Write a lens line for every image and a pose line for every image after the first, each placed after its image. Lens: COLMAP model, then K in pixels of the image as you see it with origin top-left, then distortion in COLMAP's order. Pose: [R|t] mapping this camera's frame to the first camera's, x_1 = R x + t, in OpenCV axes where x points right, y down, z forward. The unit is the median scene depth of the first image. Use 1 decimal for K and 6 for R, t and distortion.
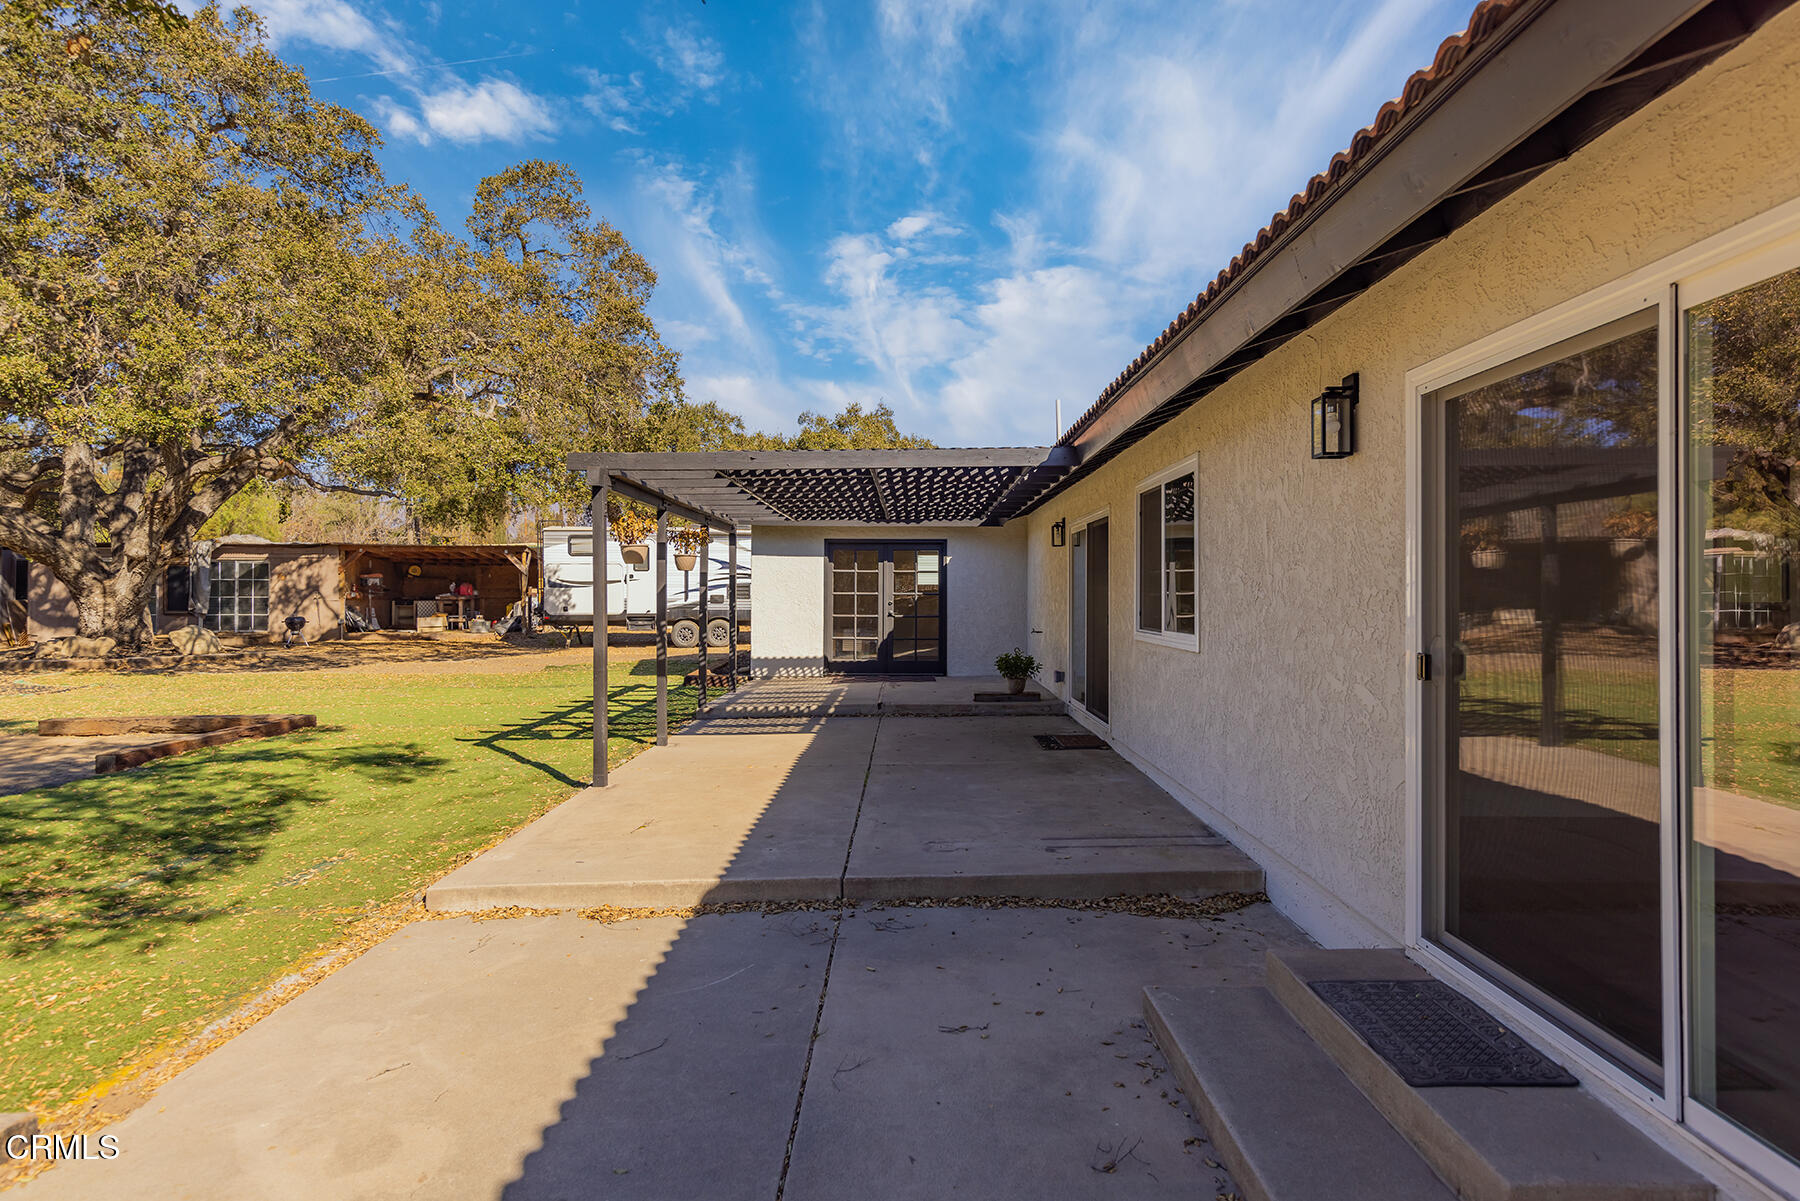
lens RADIAL K [[1054.5, 0, 907.4], [0, 1054.5, 594.4], [0, 0, 1]] dist [0.003622, 0.001774]
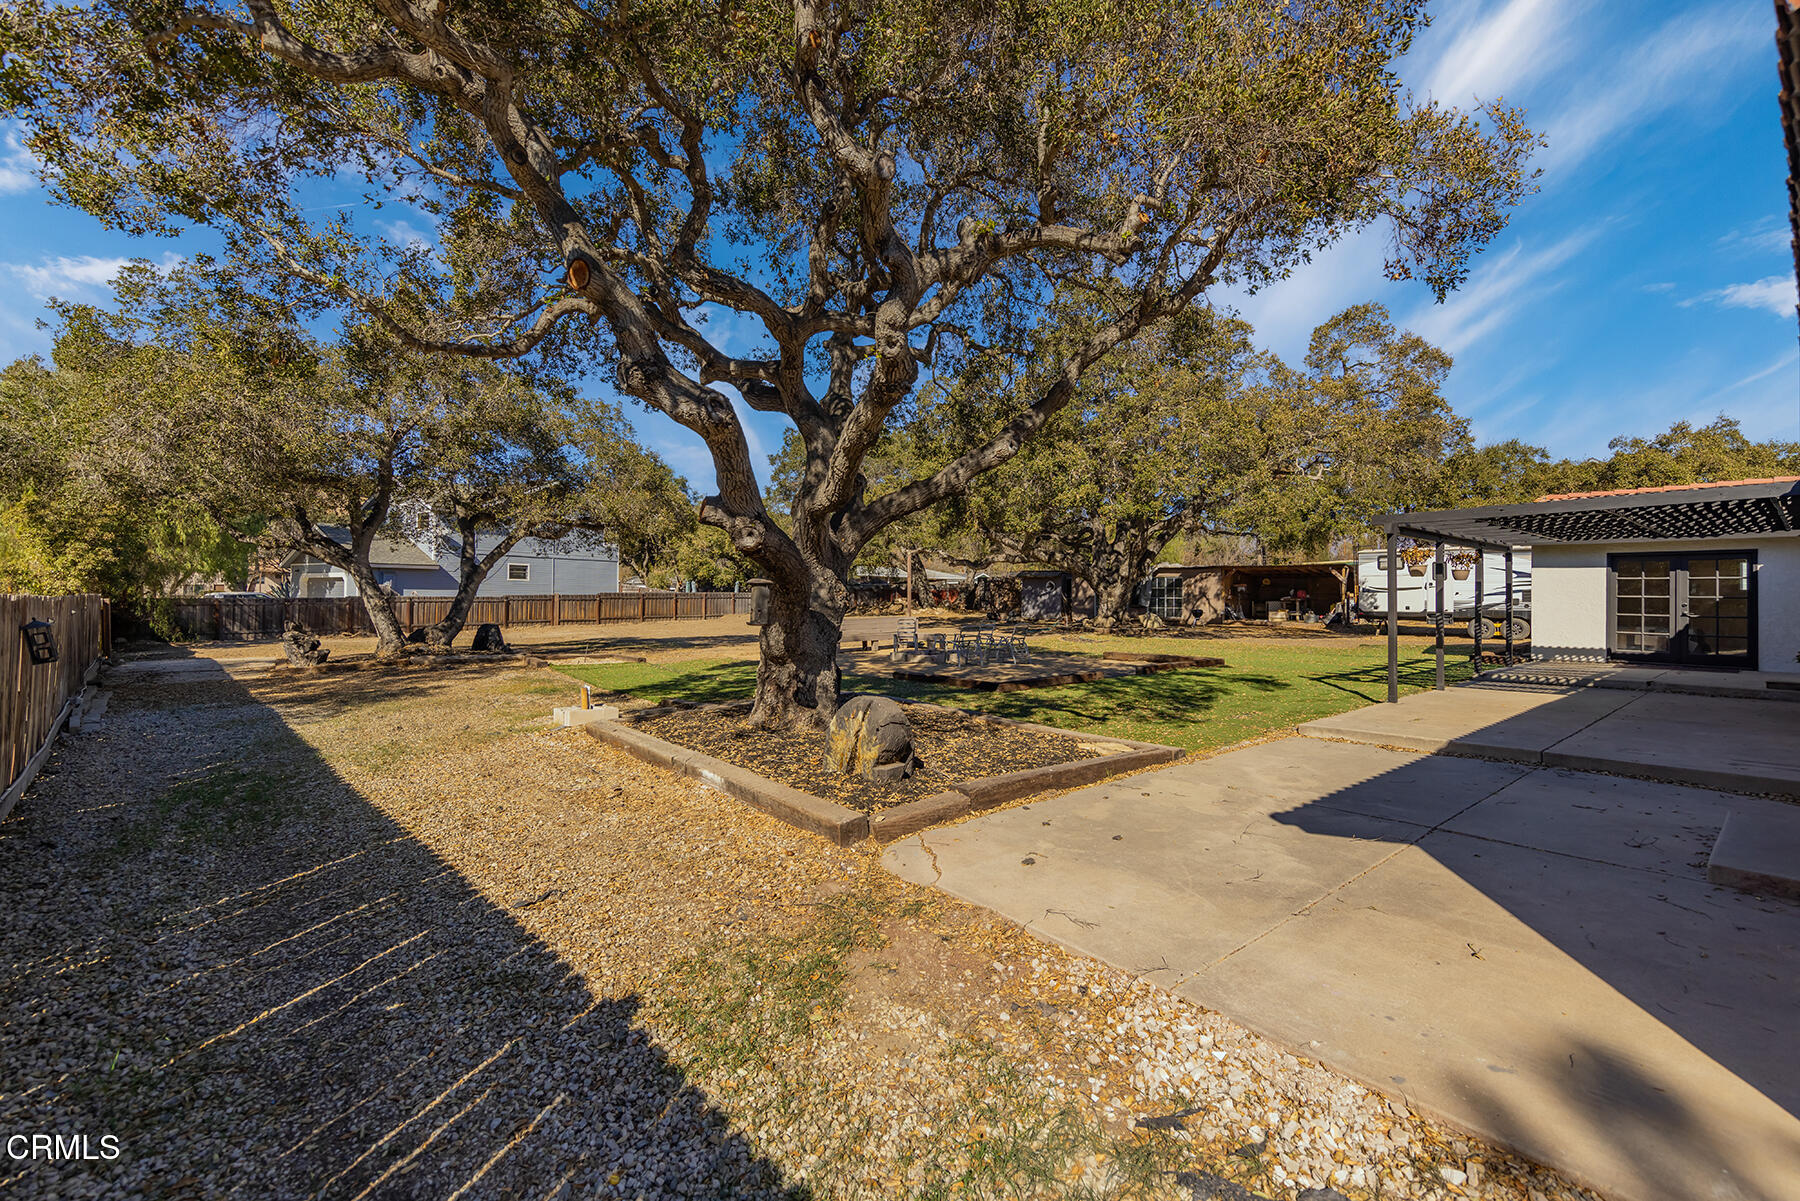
lens RADIAL K [[744.5, 0, 897.1], [0, 744.5, 592.8], [0, 0, 1]] dist [0.001702, 0.000343]
pose [[0.630808, 0.000526, -0.775939, 0.061026], [-0.005922, 0.999974, -0.004136, 0.002355], [0.775917, 0.007204, 0.630794, -0.168249]]
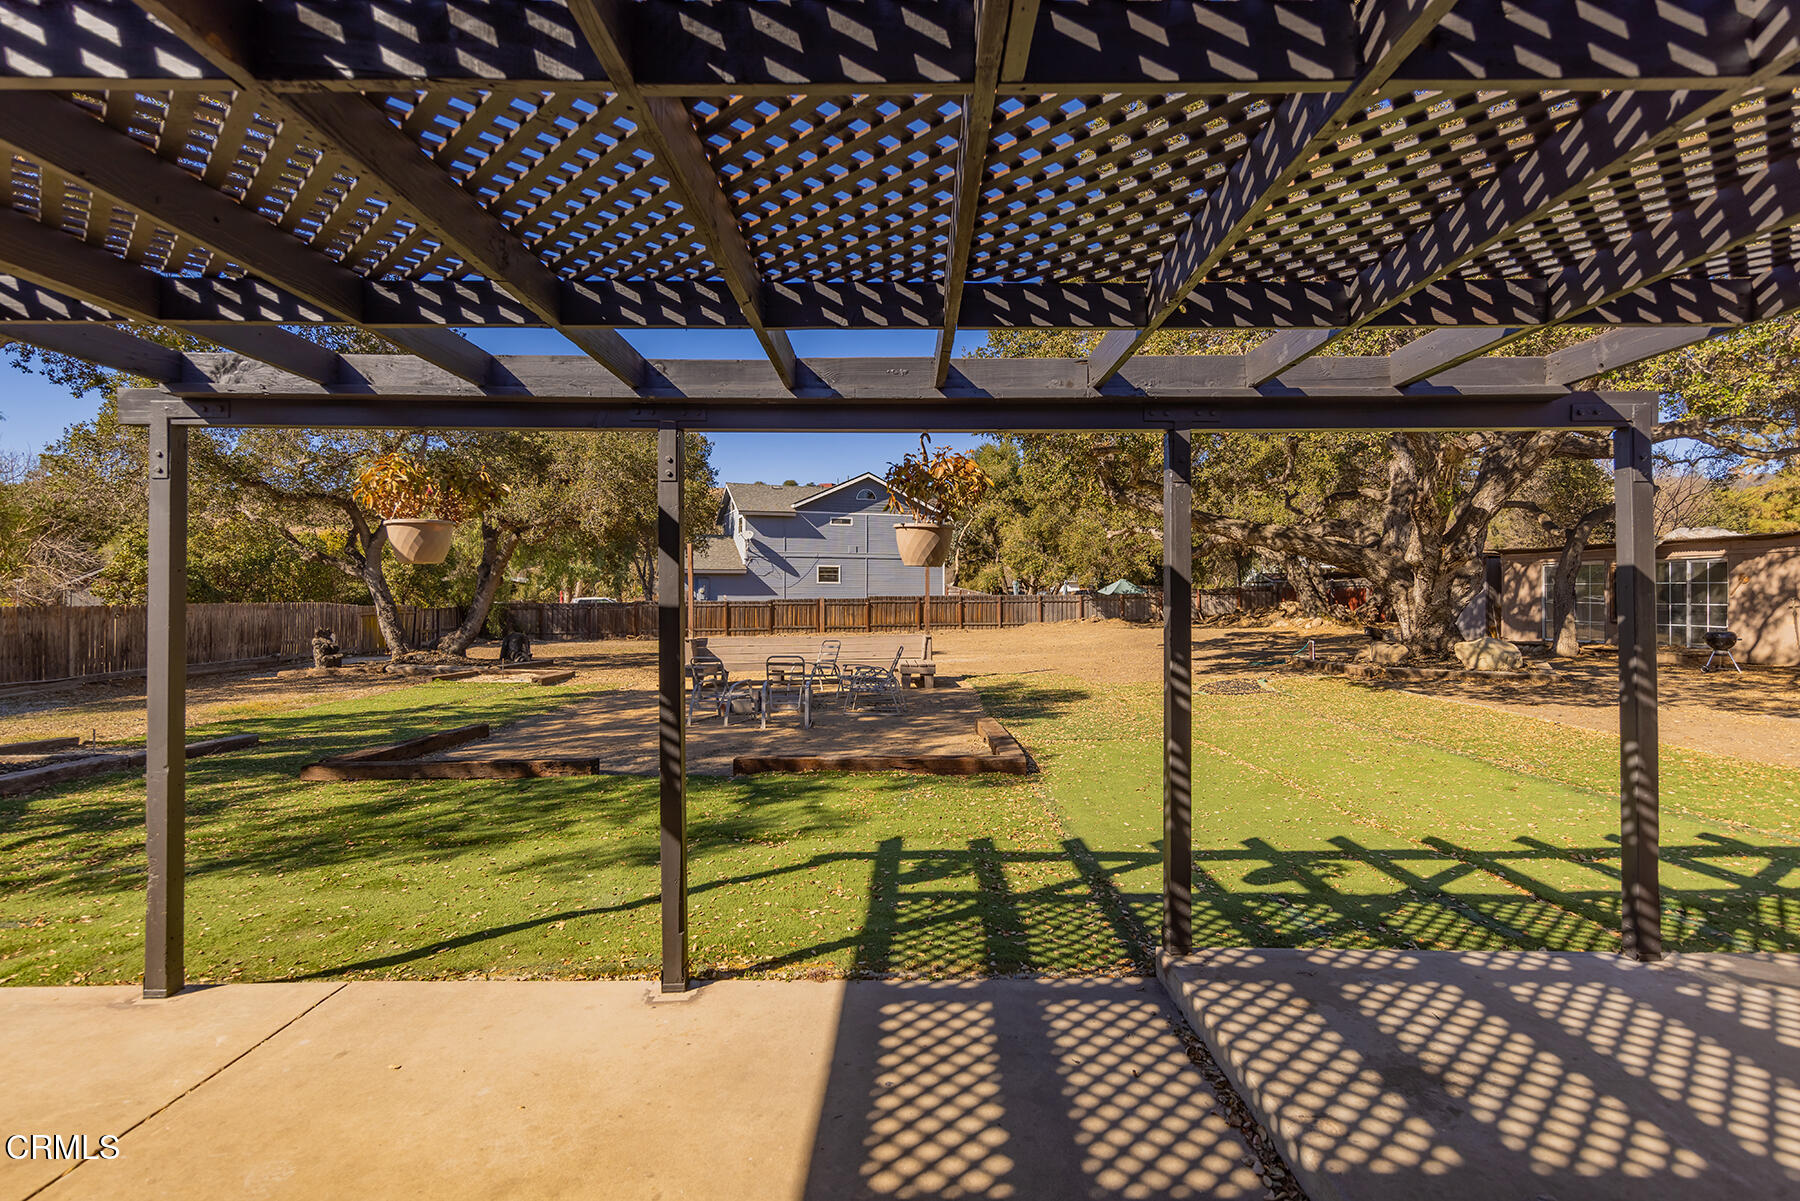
lens RADIAL K [[863.6, 0, 905.2], [0, 863.6, 592.5], [0, 0, 1]] dist [0.005696, -0.000624]
pose [[-0.005586, -0.001477, -0.999983, 0.058555], [-0.000208, 0.999999, -0.001476, -0.007423], [0.999984, 0.000200, -0.005586, 0.559697]]
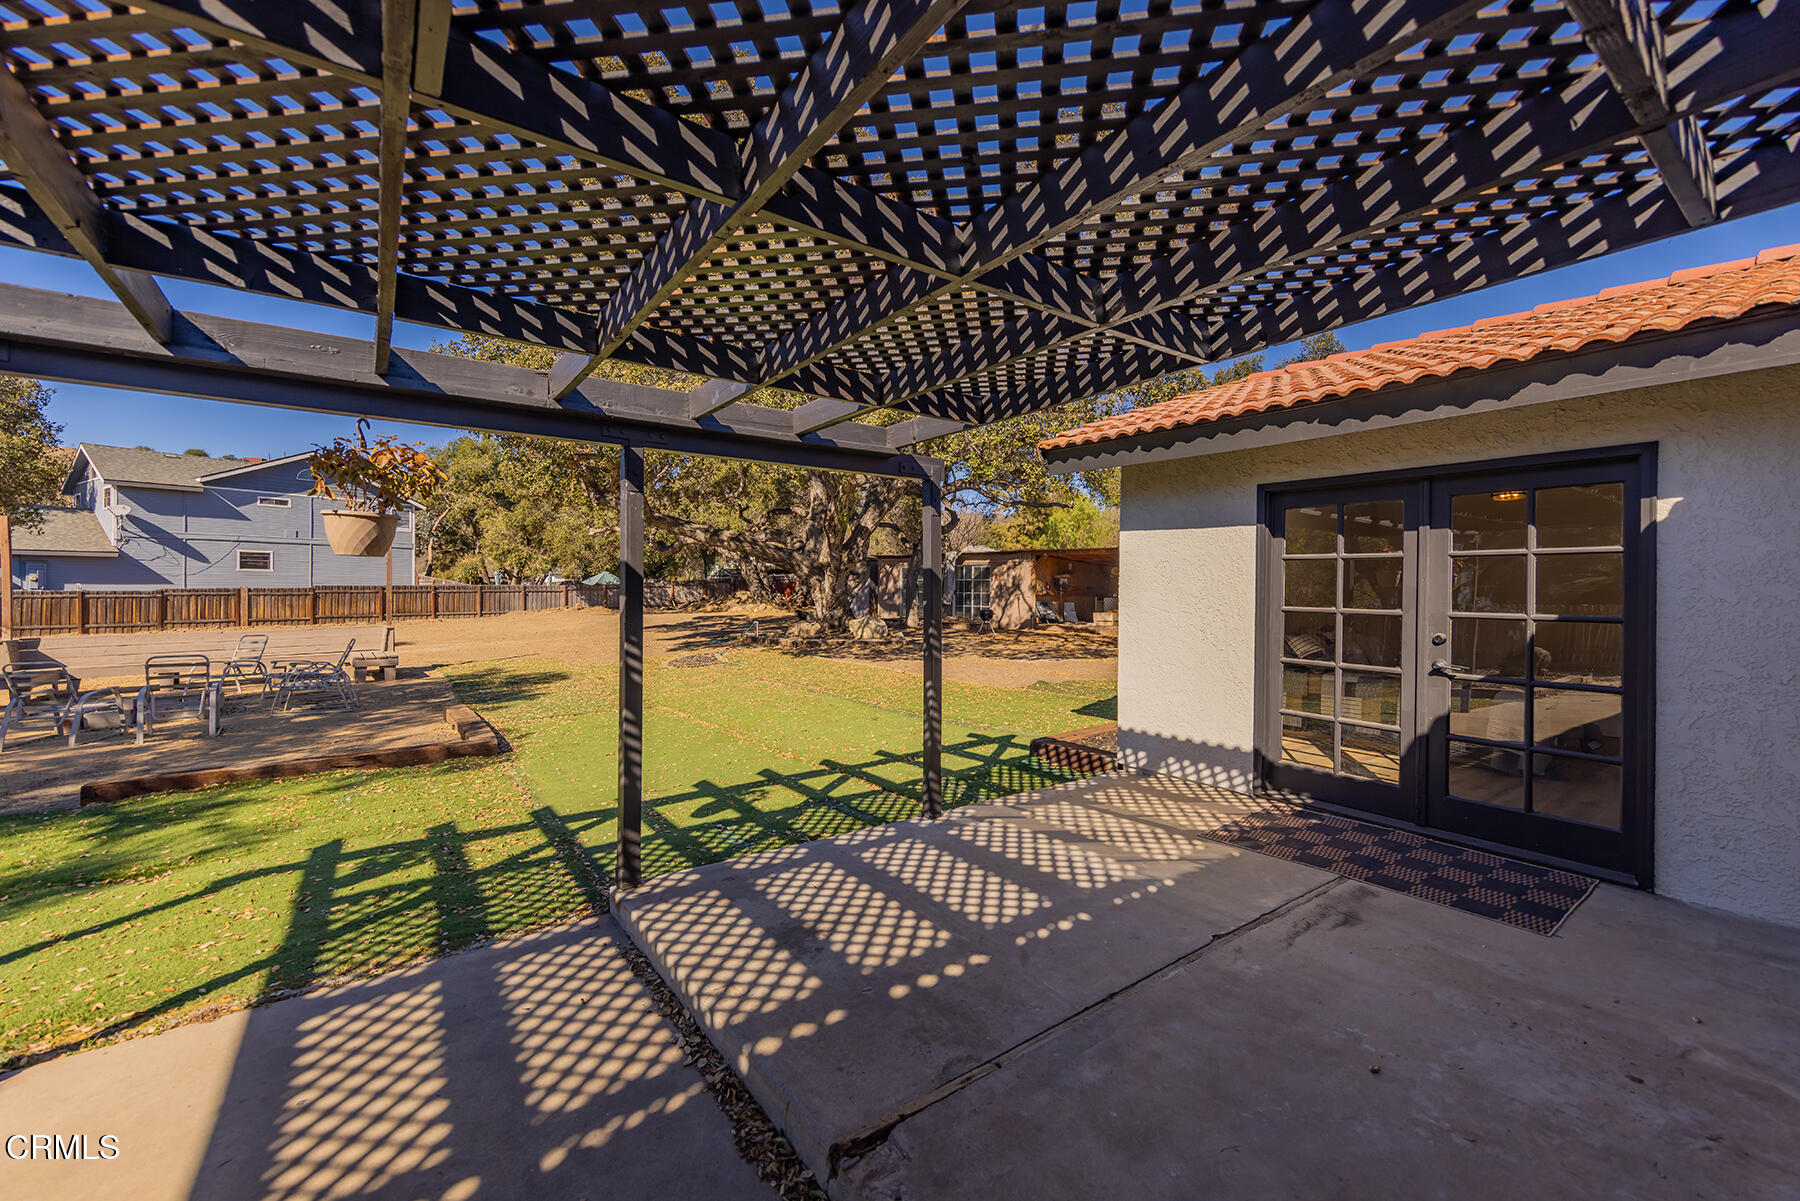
lens RADIAL K [[721.1, 0, 912.2], [0, 721.1, 590.4], [0, 0, 1]] dist [0.005822, -0.000486]
pose [[0.598168, 0.008058, -0.801330, 0.061835], [-0.005400, 0.999967, 0.006025, -0.007626], [0.801352, 0.000723, 0.598192, 0.563690]]
